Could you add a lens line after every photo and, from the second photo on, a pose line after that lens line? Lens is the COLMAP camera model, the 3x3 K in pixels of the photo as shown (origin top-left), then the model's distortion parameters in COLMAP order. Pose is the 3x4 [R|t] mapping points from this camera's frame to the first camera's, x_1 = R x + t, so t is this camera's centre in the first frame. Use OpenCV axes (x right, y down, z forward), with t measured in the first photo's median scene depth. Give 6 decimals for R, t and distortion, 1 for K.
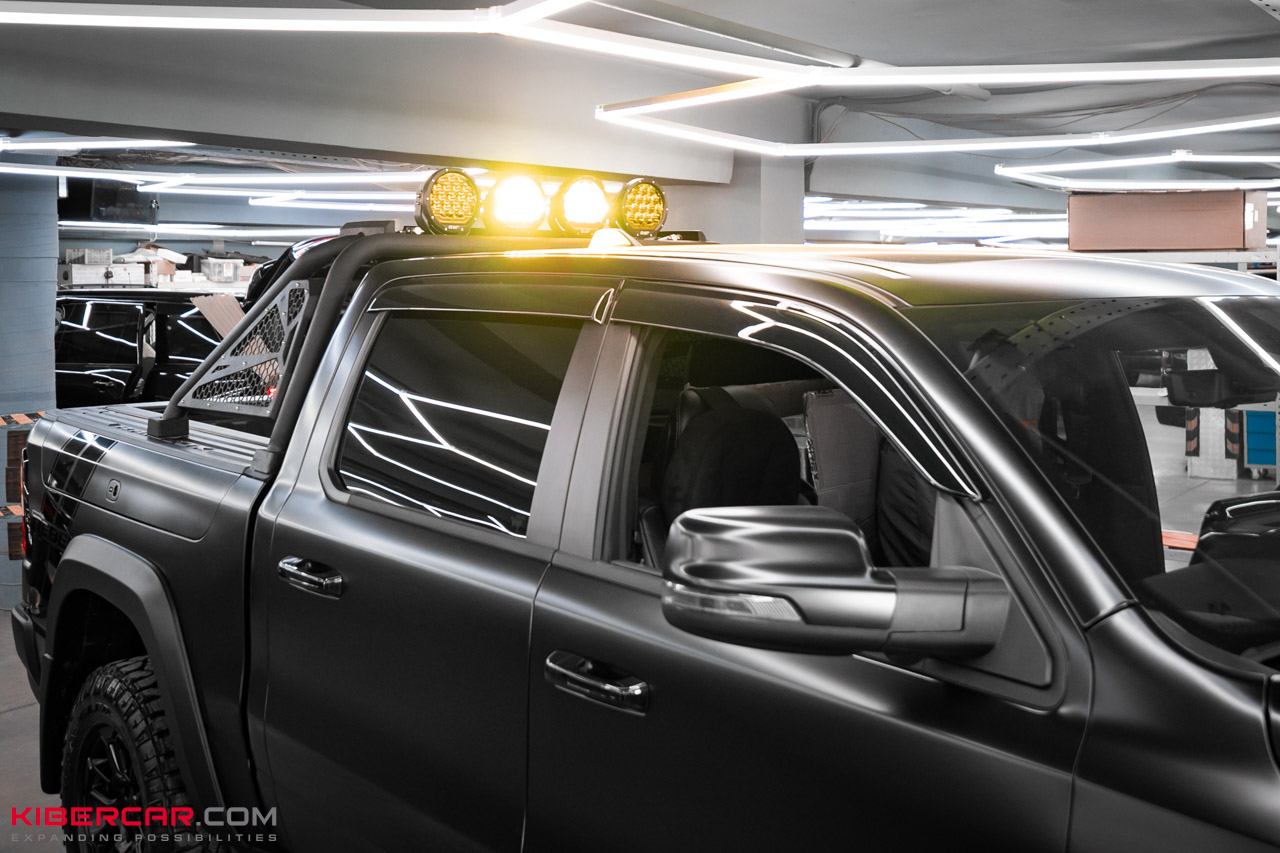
lens RADIAL K [[1560.8, 0, 638.6], [0, 1560.8, 316.7], [0, 0, 1]] dist [0.093132, -0.028429]
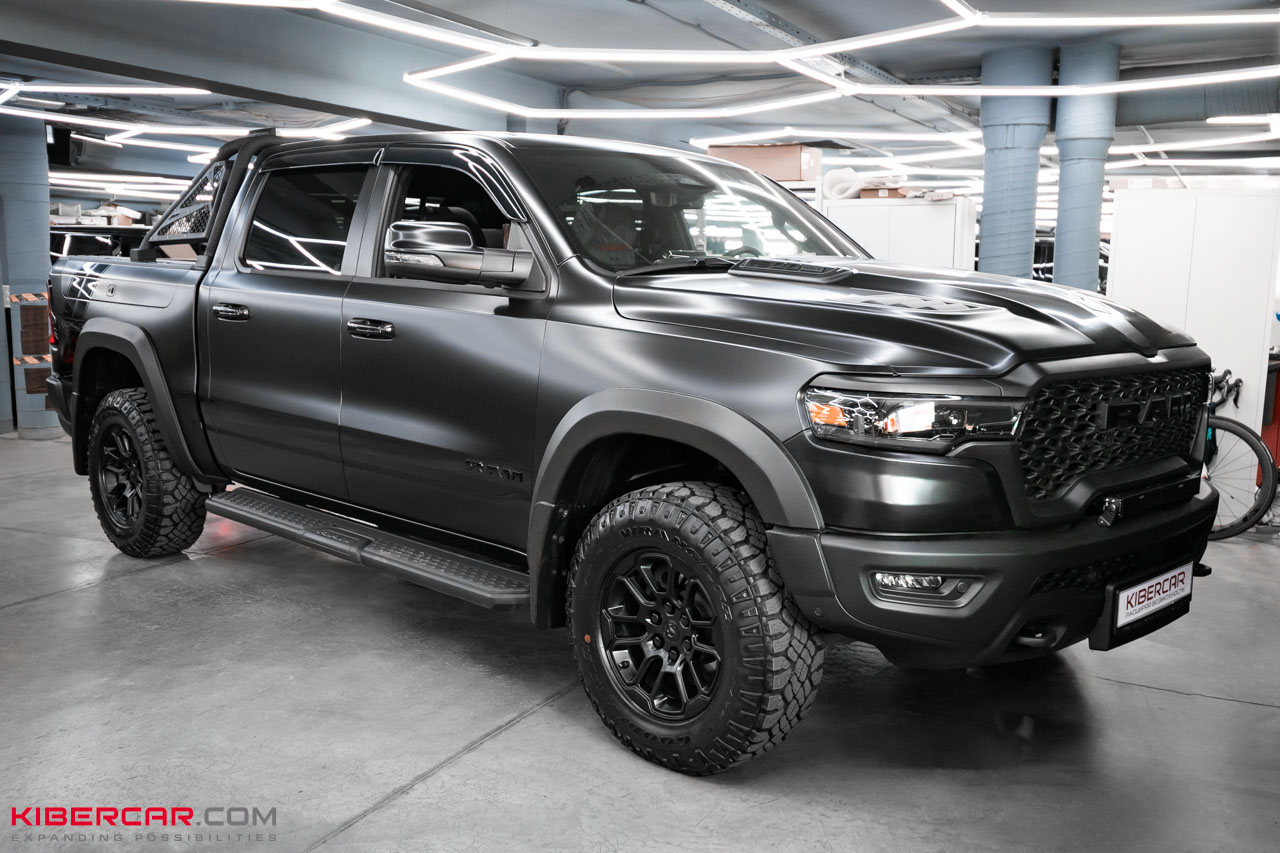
lens RADIAL K [[1193.6, 0, 668.4], [0, 1193.6, 427.7], [0, 0, 1]] dist [0.059130, 0.000690]
pose [[0.991482, -0.004674, 0.130163, 0.100560], [-0.010293, 0.993419, 0.114076, 0.111127], [-0.129840, -0.114444, 0.984908, -0.413392]]
